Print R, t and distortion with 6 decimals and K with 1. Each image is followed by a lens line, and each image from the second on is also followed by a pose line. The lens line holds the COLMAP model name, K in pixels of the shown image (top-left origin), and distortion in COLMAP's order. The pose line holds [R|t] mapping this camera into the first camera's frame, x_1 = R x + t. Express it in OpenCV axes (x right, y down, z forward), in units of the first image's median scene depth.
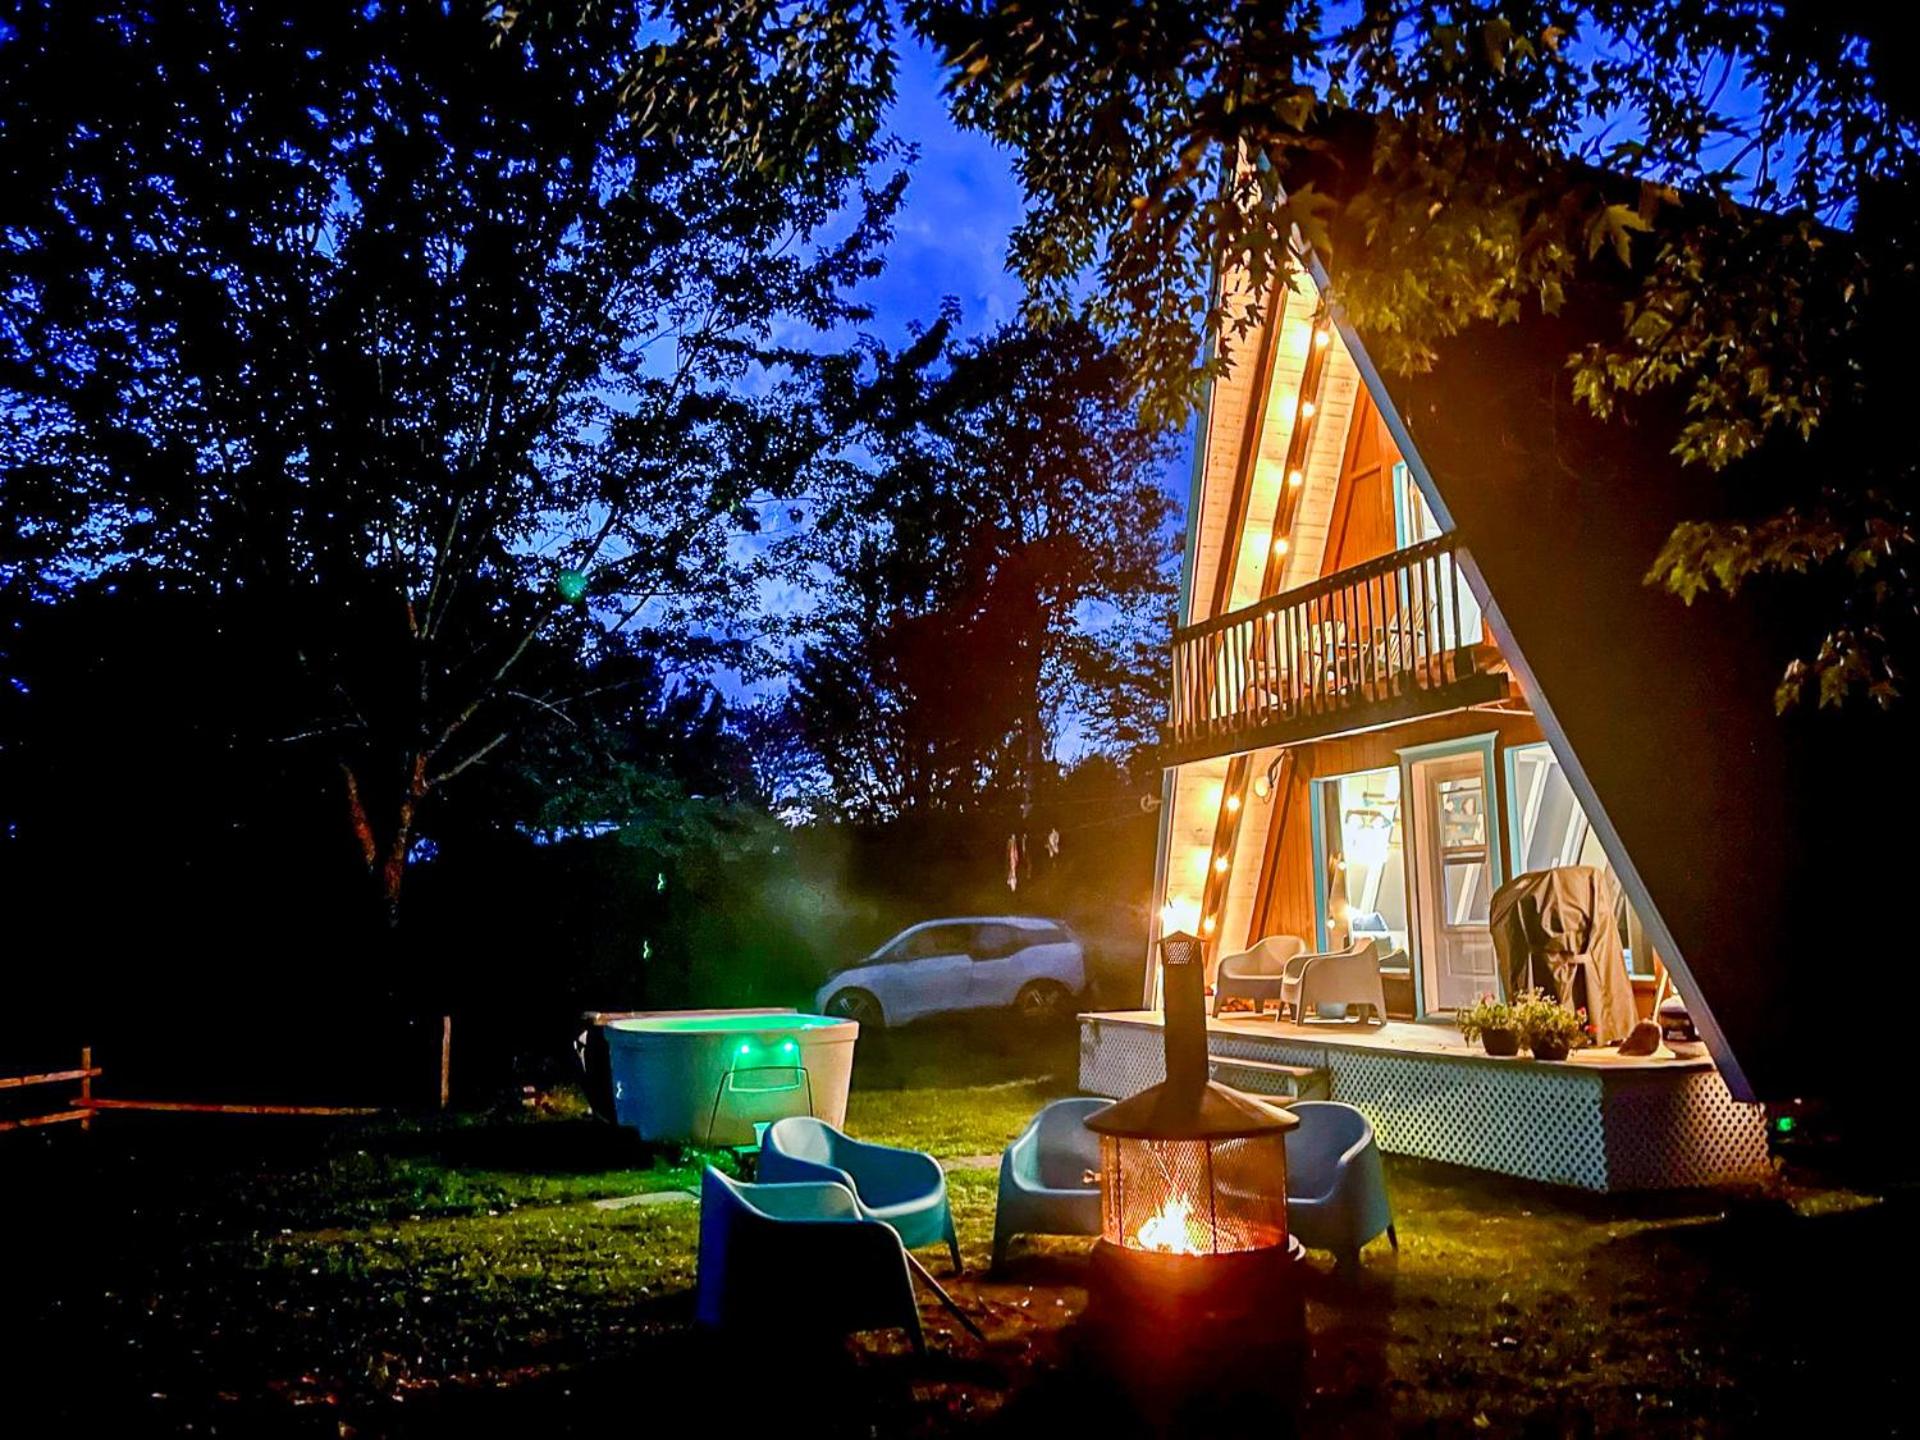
lens RADIAL K [[1336.5, 0, 960.0], [0, 1336.5, 720.0], [0, 0, 1]] dist [0.081082, -0.084066]
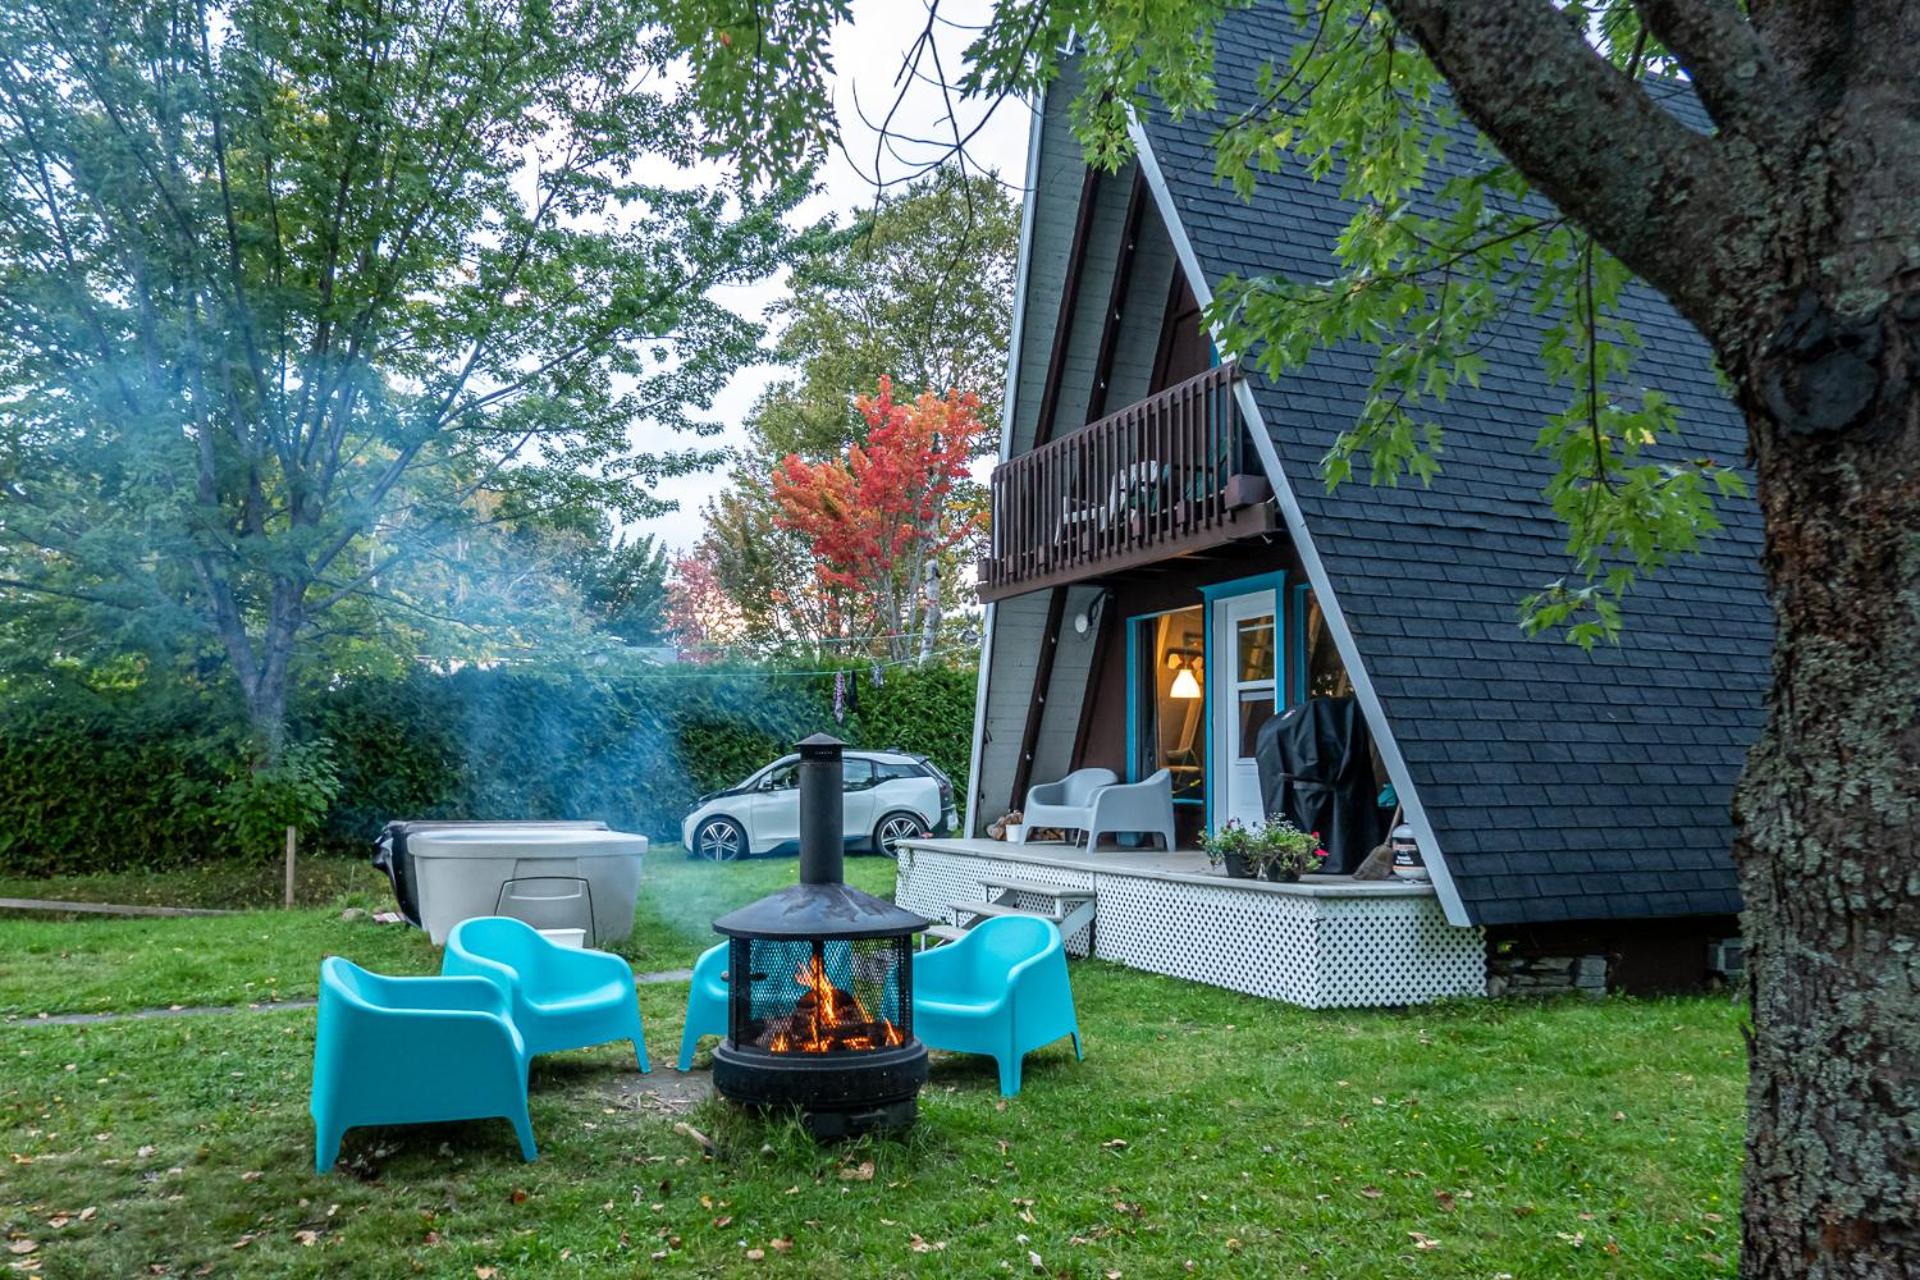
lens RADIAL K [[1239.9, 0, 959.9], [0, 1239.9, 677.8], [0, 0, 1]] dist [-0.004118, -0.002143]
pose [[0.999721, 0.020544, -0.011662, 0.123319], [-0.019698, 0.997456, 0.068509, 0.023710], [0.013040, -0.068260, 0.997582, 0.048691]]
